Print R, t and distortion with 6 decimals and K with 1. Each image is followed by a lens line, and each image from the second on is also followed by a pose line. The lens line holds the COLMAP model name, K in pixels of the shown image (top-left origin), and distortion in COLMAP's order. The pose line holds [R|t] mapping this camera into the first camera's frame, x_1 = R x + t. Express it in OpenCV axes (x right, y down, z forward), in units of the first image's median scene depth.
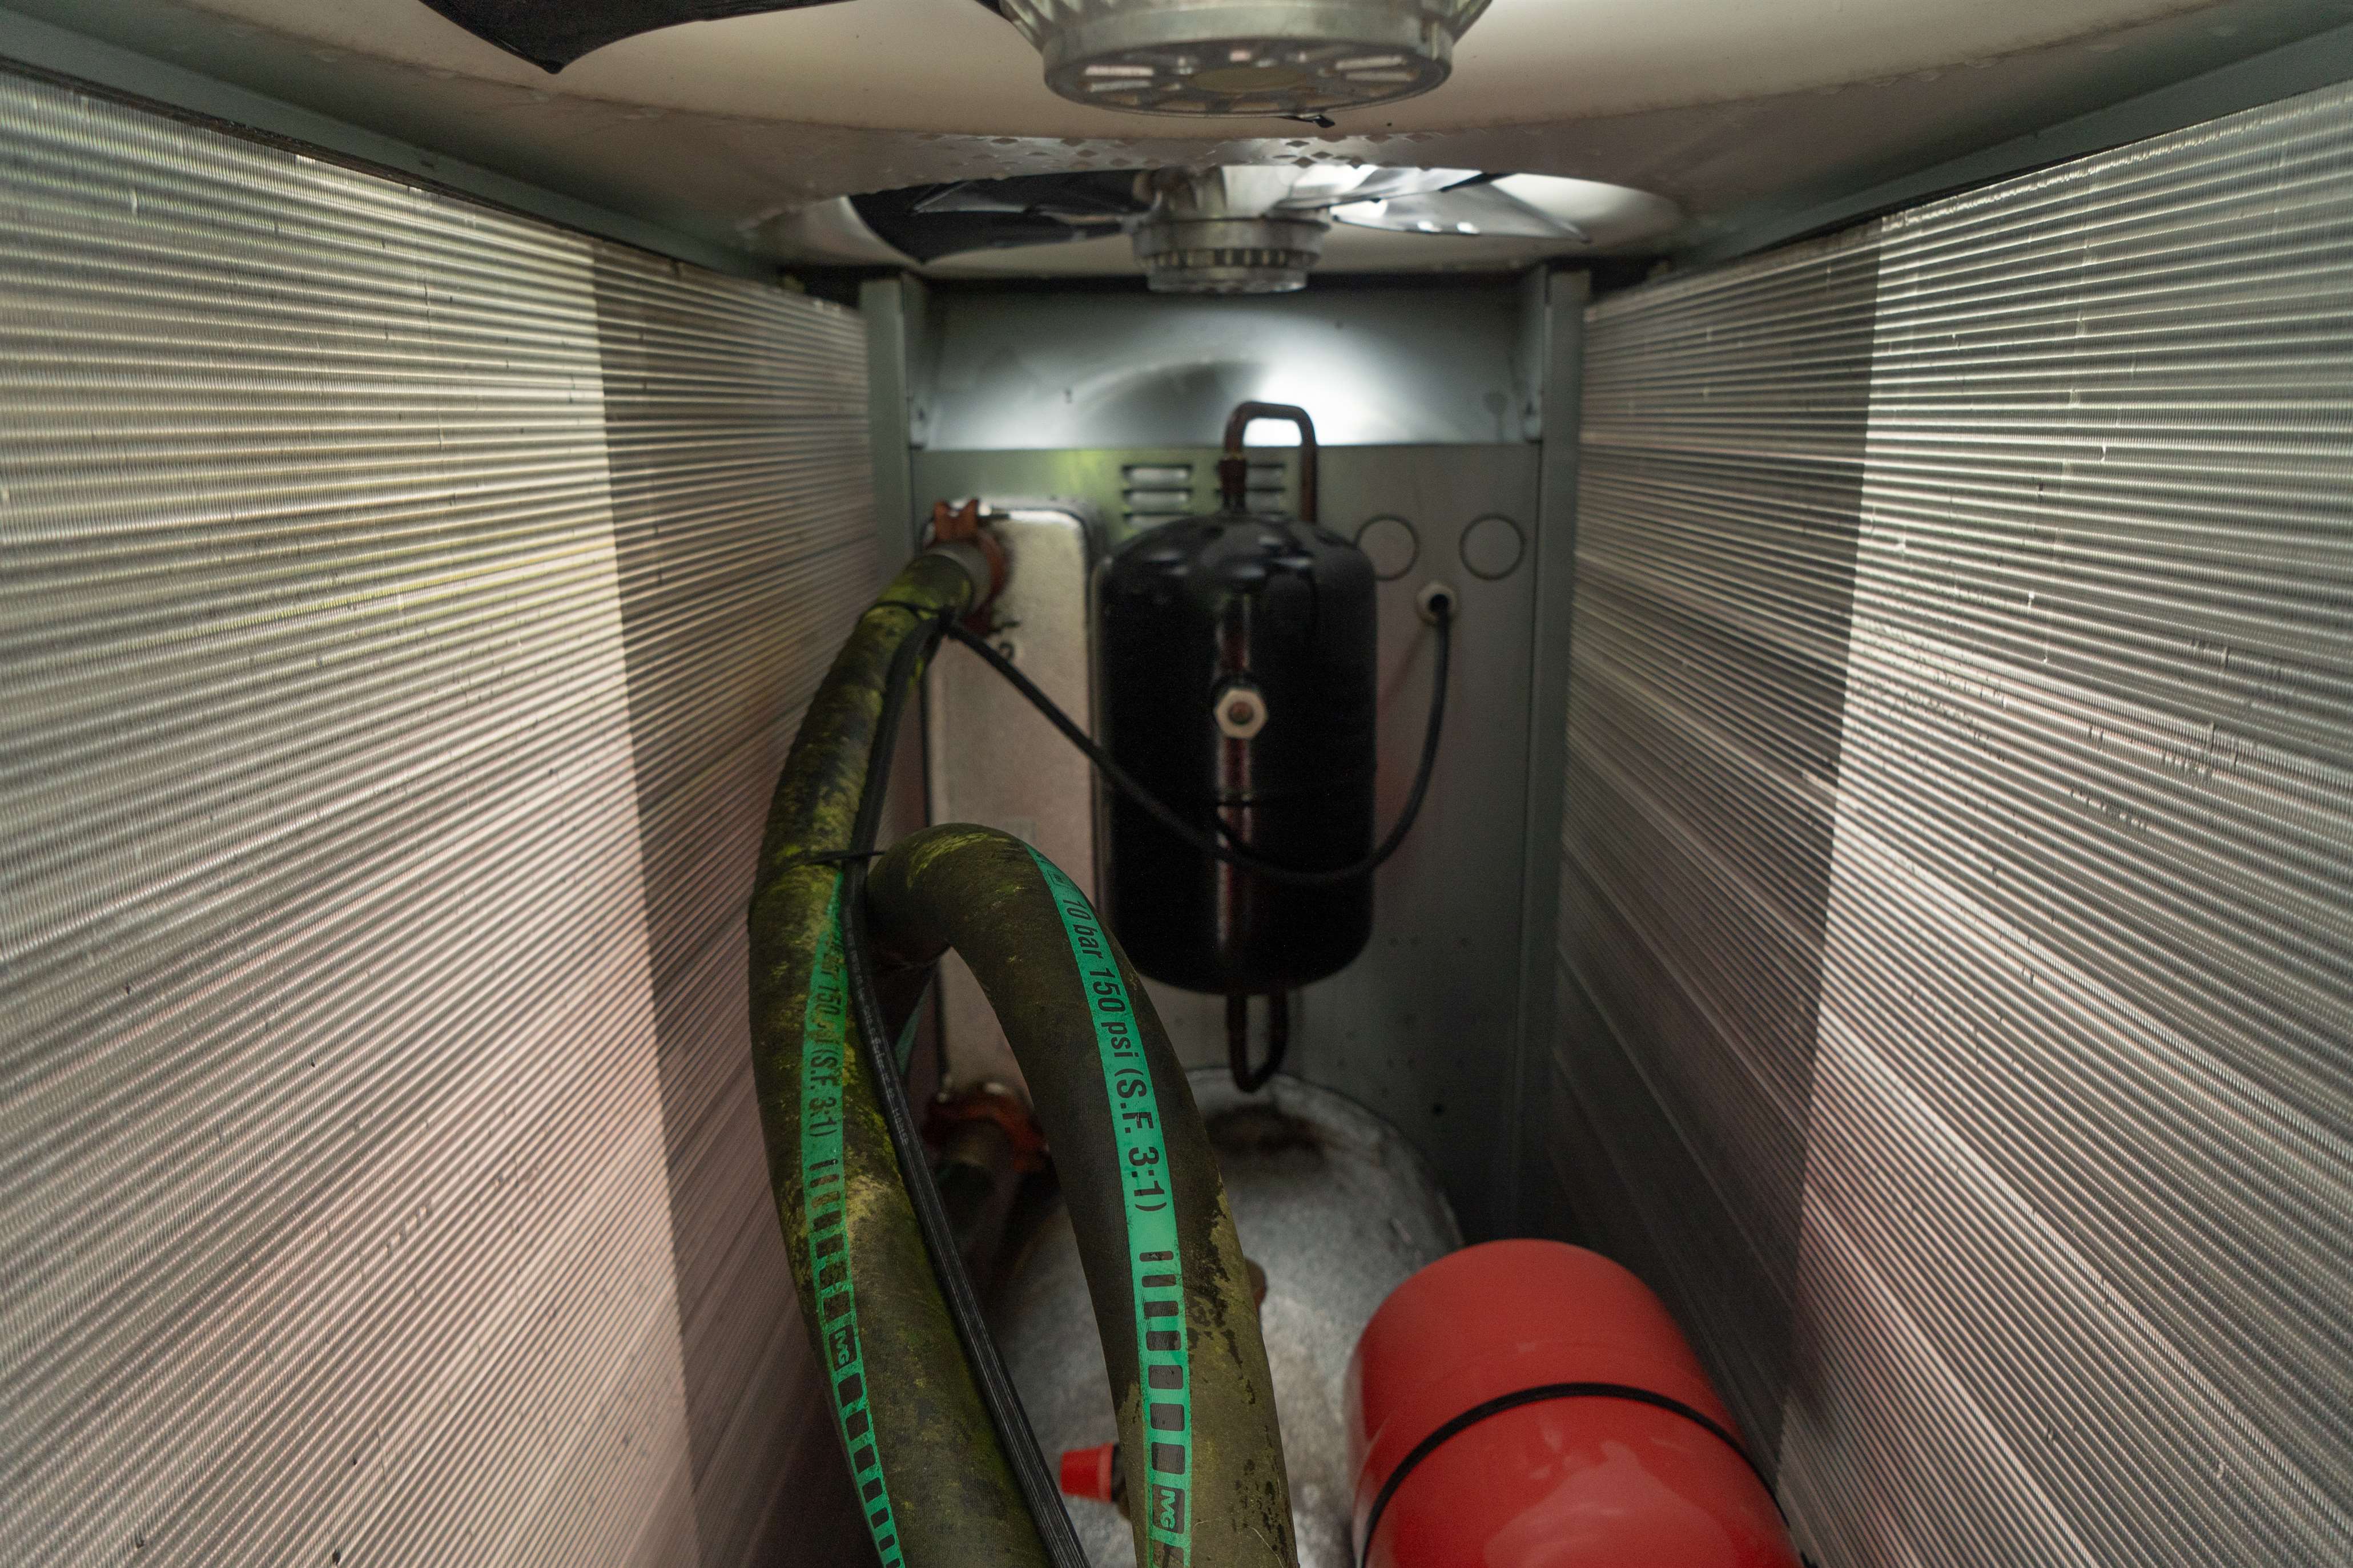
lens RADIAL K [[1644.7, 0, 1175.9], [0, 1644.7, 785.7], [0, 0, 1]] dist [-0.008118, -0.000371]
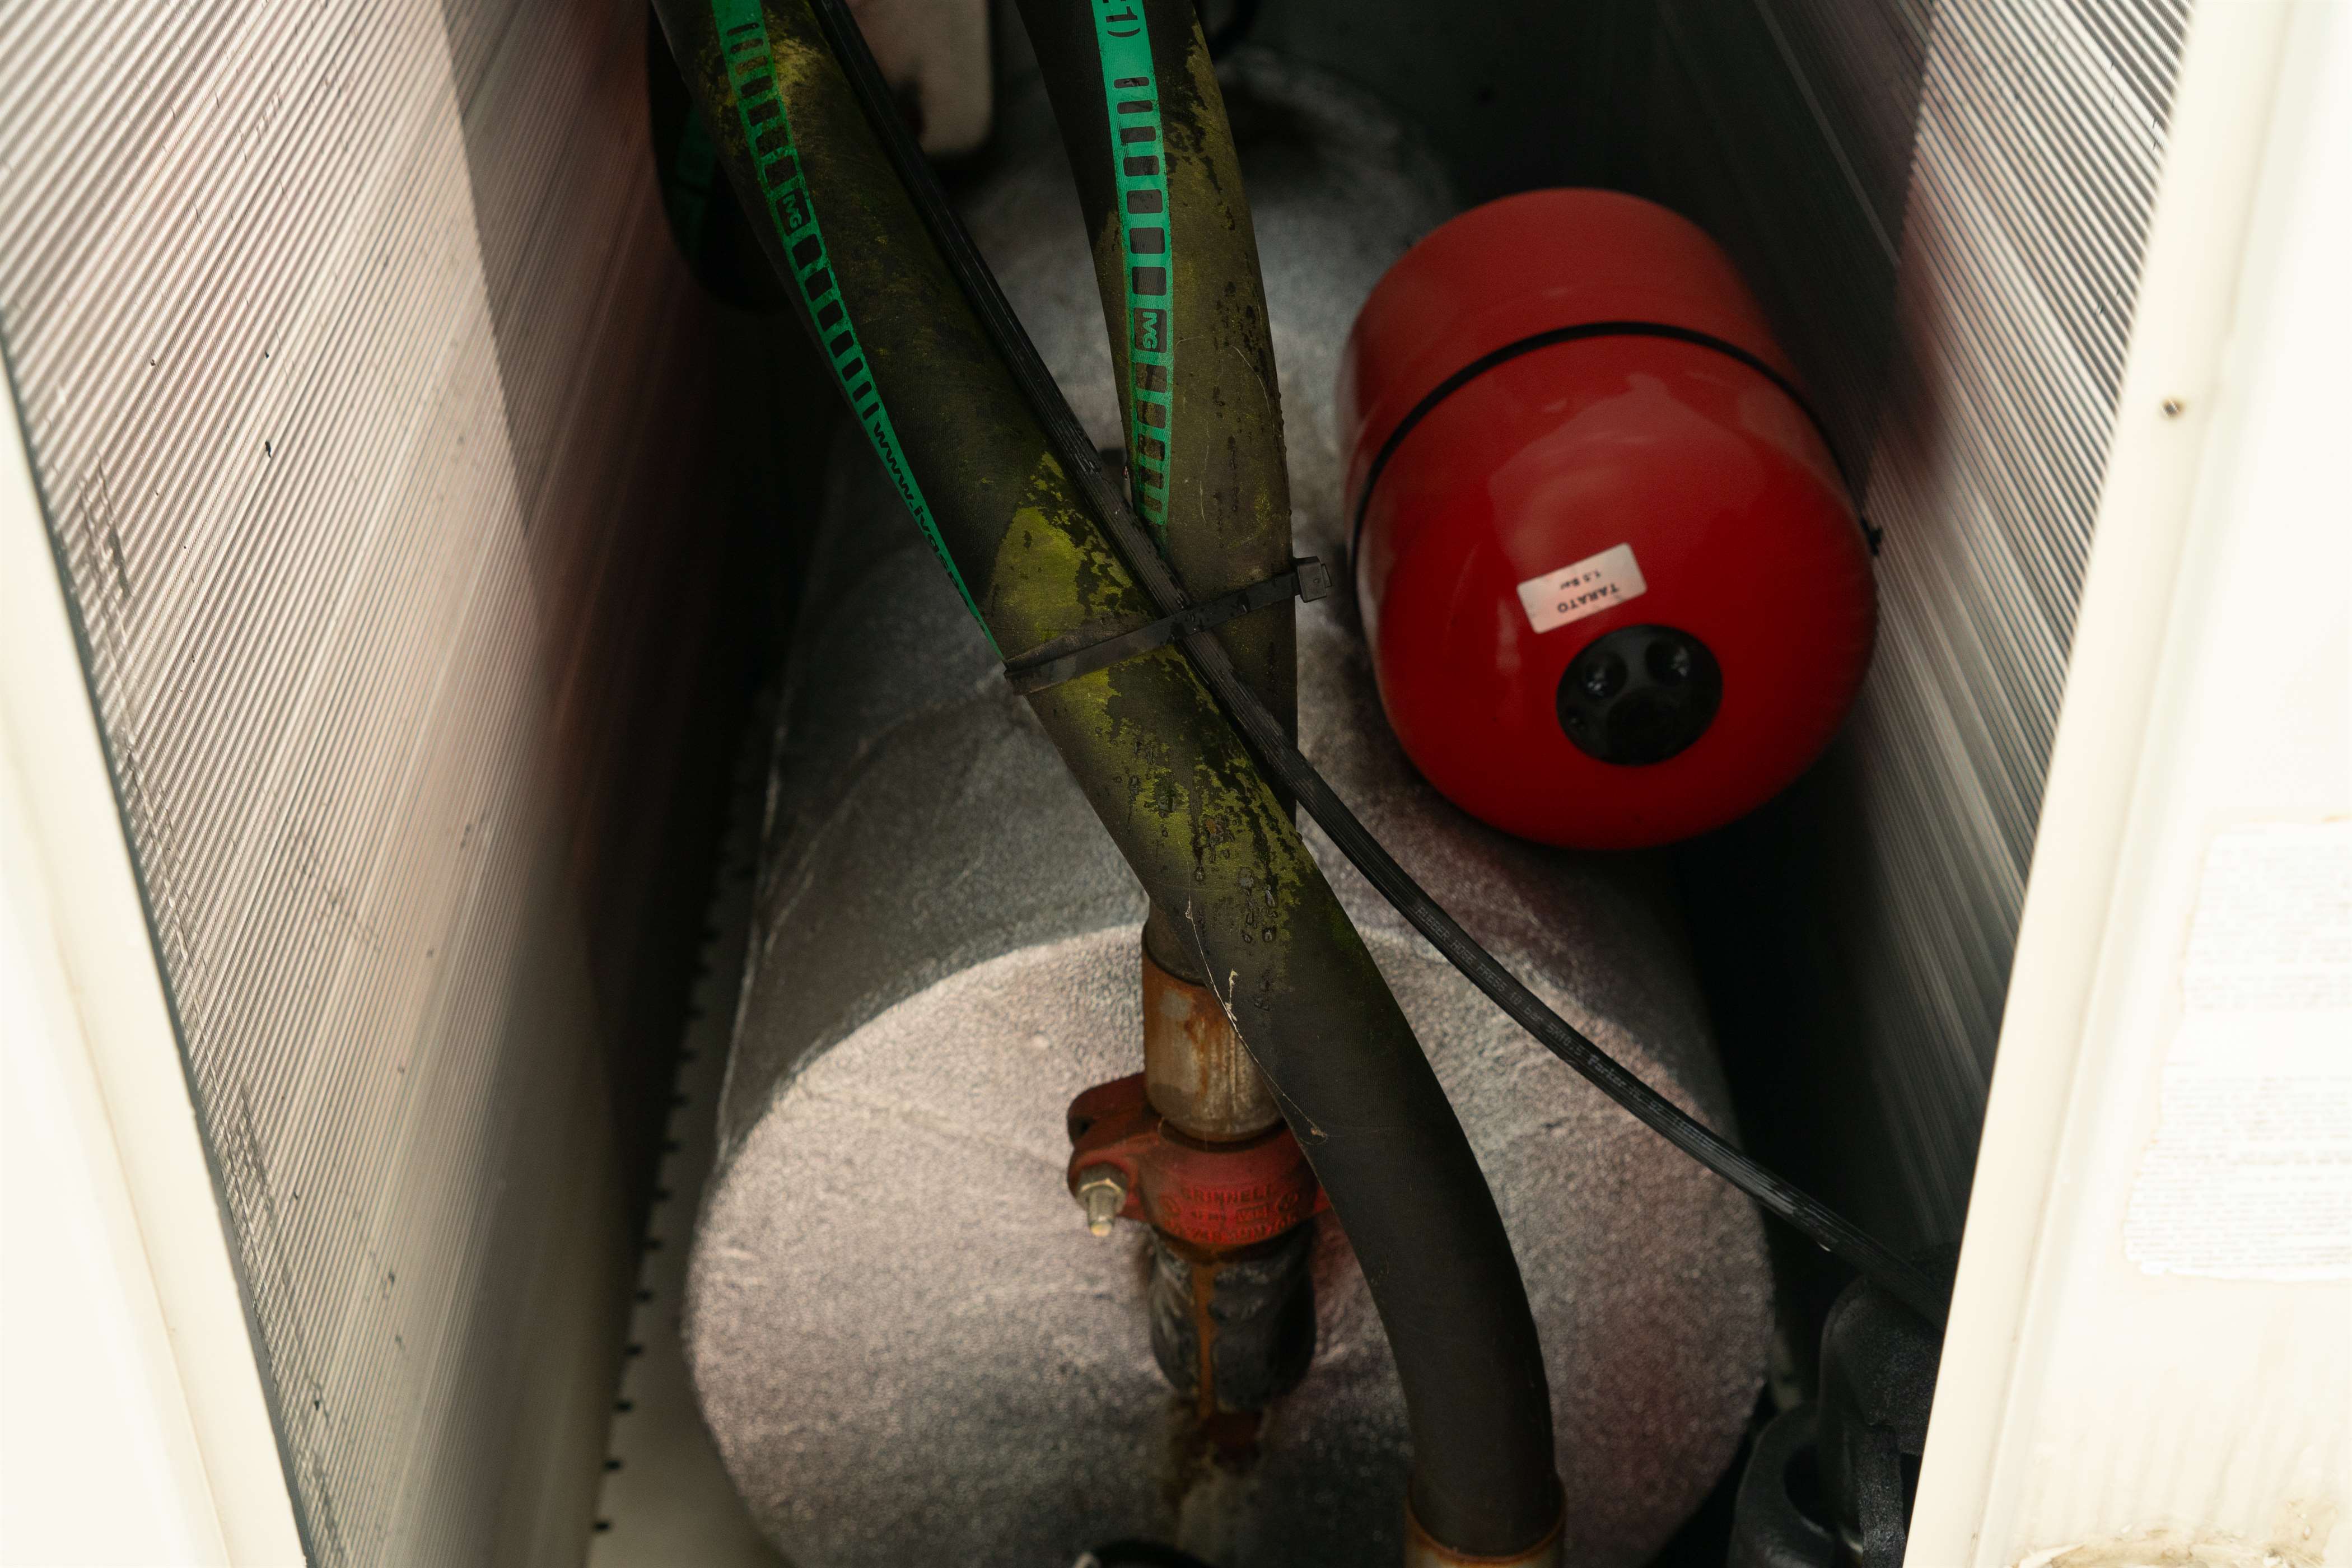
lens RADIAL K [[3146.8, 0, 1188.2], [0, 3146.8, 779.4], [0, 0, 1]] dist [0.035649, 0.000000]
pose [[0.998756, -0.030118, 0.039748, -0.060943], [0.014515, 0.938087, 0.346096, 0.028131], [-0.047710, -0.345089, 0.937357, -0.832024]]
